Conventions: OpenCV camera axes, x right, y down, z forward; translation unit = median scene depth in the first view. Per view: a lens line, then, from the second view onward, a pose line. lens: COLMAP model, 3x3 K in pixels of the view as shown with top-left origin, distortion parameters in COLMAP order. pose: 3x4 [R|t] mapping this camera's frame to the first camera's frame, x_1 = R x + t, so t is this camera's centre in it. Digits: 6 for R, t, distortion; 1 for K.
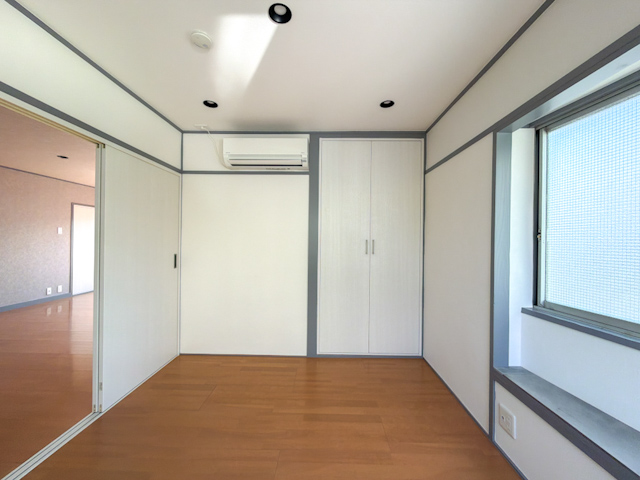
lens RADIAL K [[256.2, 0, 318.1], [0, 256.2, 240.5], [0, 0, 1]] dist [-0.000539, 0.000182]
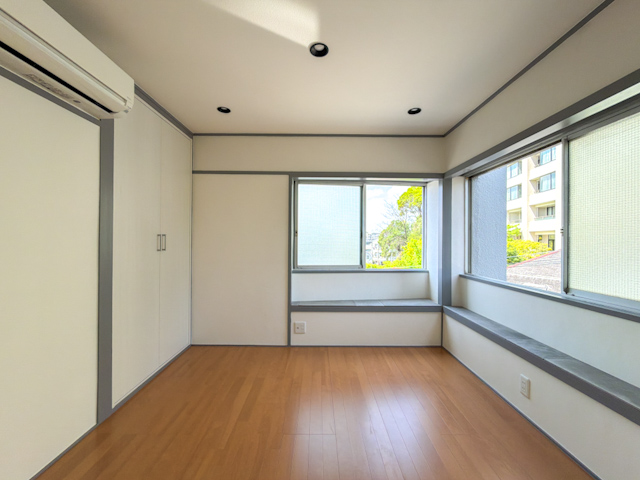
lens RADIAL K [[256.2, 0, 318.1], [0, 256.2, 240.5], [0, 0, 1]] dist [-0.000539, 0.000182]
pose [[-0.020042, -0.012873, 0.999716, -0.866578], [-0.005607, 0.999903, 0.012763, 0.005747], [-0.999783, -0.005350, -0.020112, 0.643018]]
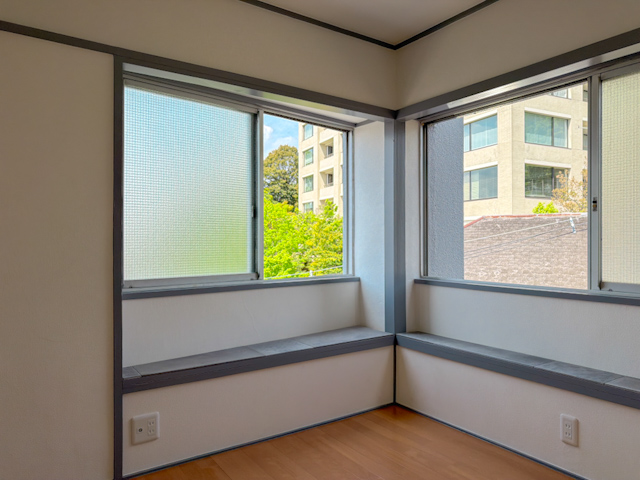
lens RADIAL K [[455.3, 0, 320.0], [0, 455.3, 240.0], [0, 0, 1]] dist [0.000990, -0.004146]
pose [[-0.582571, -0.009315, 0.812726, -0.538818], [-0.005137, 0.999957, 0.007779, 0.062490], [-0.812763, 0.000357, -0.582594, 0.992702]]
